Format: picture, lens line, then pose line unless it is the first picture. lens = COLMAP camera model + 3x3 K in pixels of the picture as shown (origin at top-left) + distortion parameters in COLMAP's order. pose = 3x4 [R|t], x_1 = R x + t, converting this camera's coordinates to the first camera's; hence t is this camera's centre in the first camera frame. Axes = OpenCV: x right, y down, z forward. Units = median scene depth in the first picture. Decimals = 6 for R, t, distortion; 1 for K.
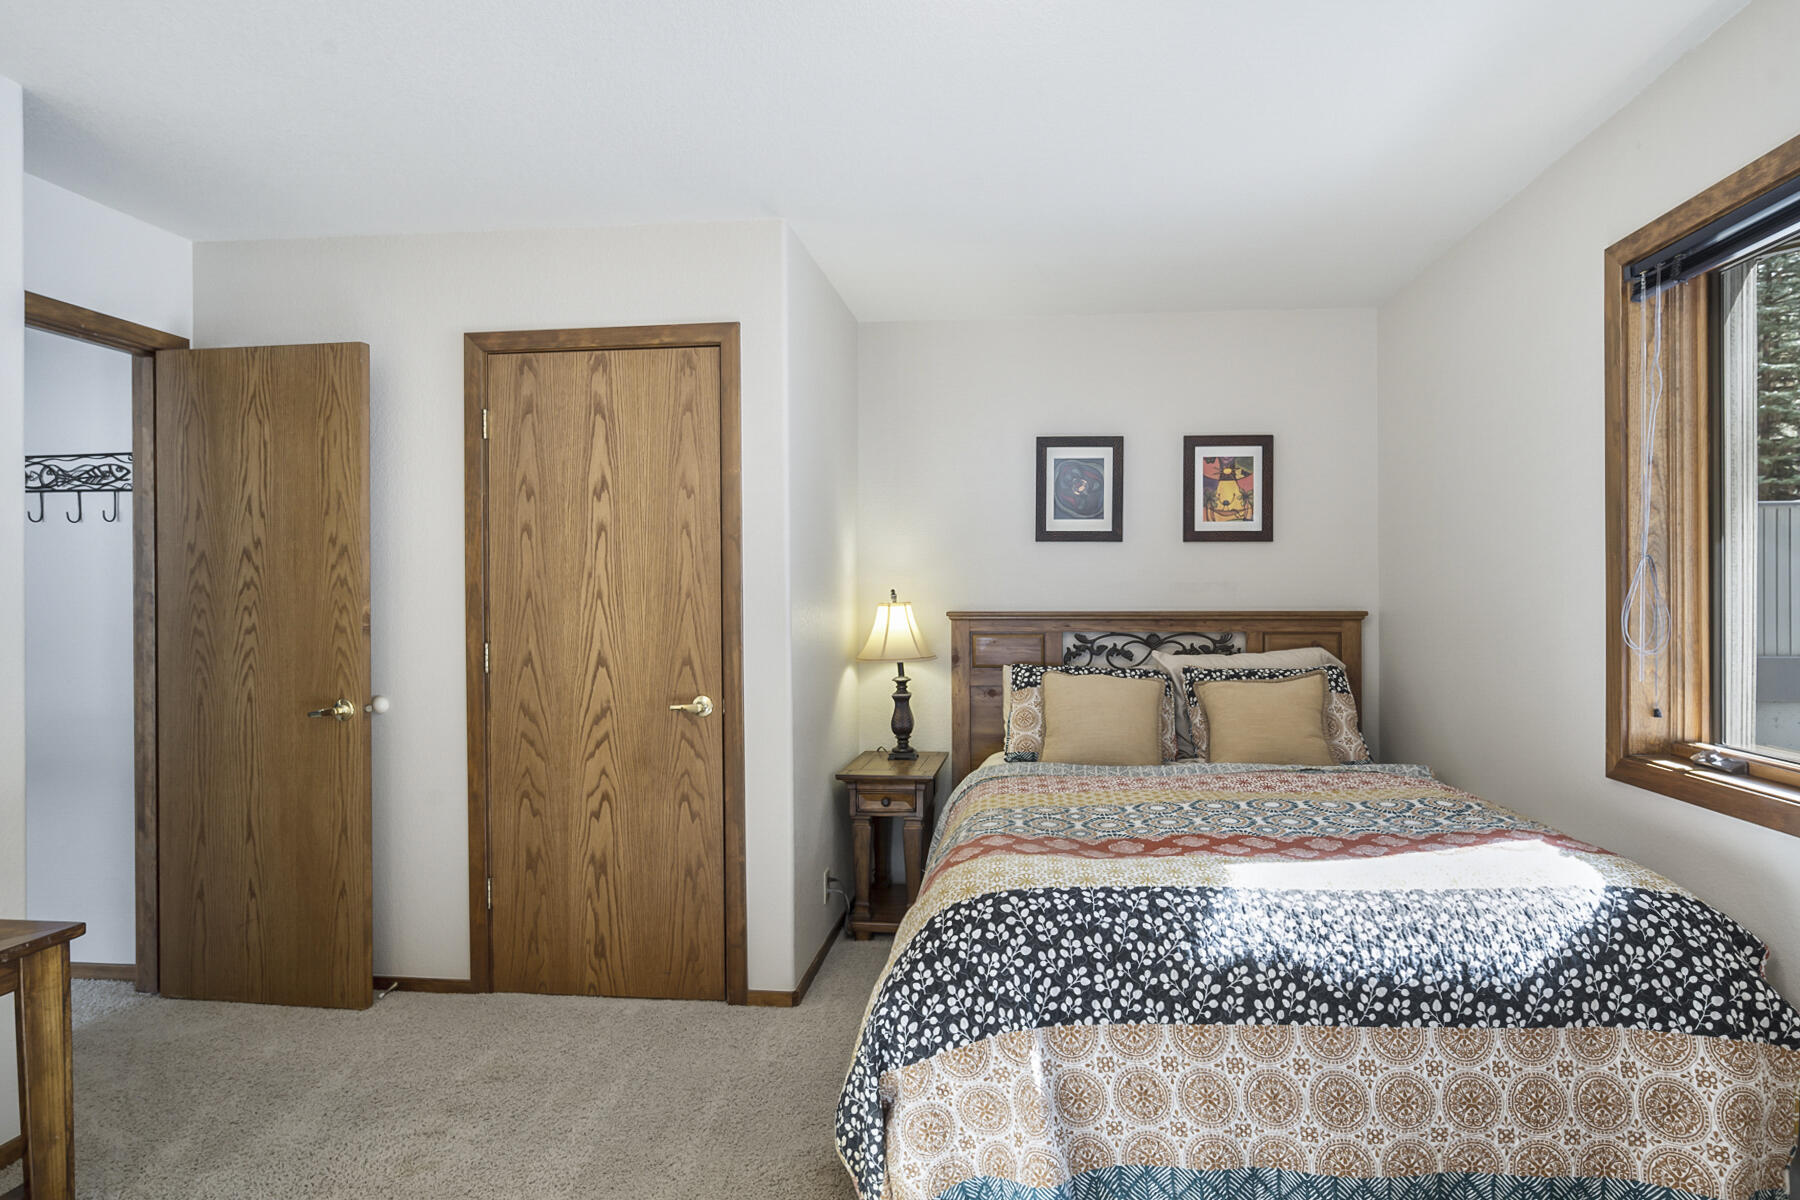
lens RADIAL K [[916.7, 0, 942.0], [0, 916.7, 600.9], [0, 0, 1]] dist [-0.015379, 0.004003]
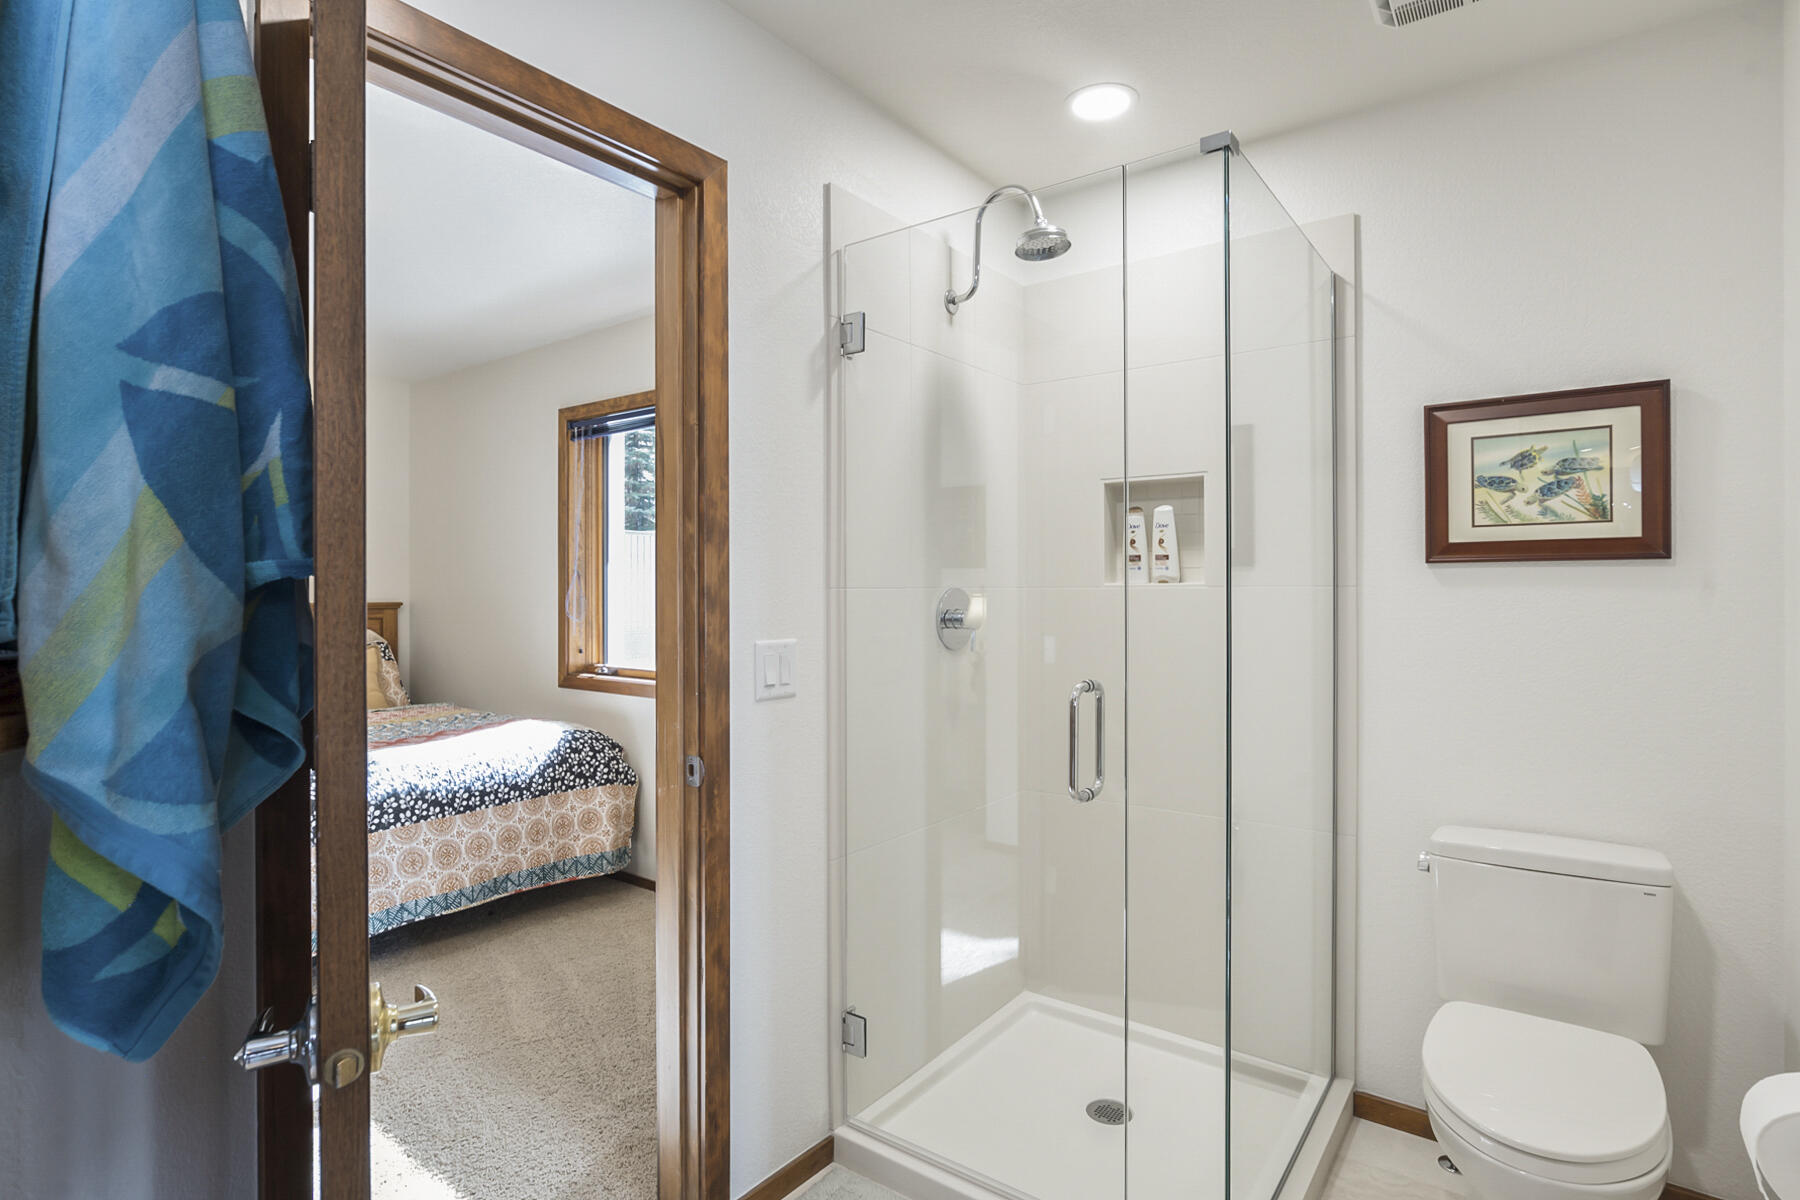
lens RADIAL K [[916.7, 0, 904.9], [0, 916.7, 594.4], [0, 0, 1]] dist [-0.015379, 0.004003]
pose [[0.523189, 0.001563, 0.852215, -0.680222], [-0.000966, 0.999999, -0.001240, 0.002758], [-0.852216, -0.000175, 0.523190, -0.806420]]
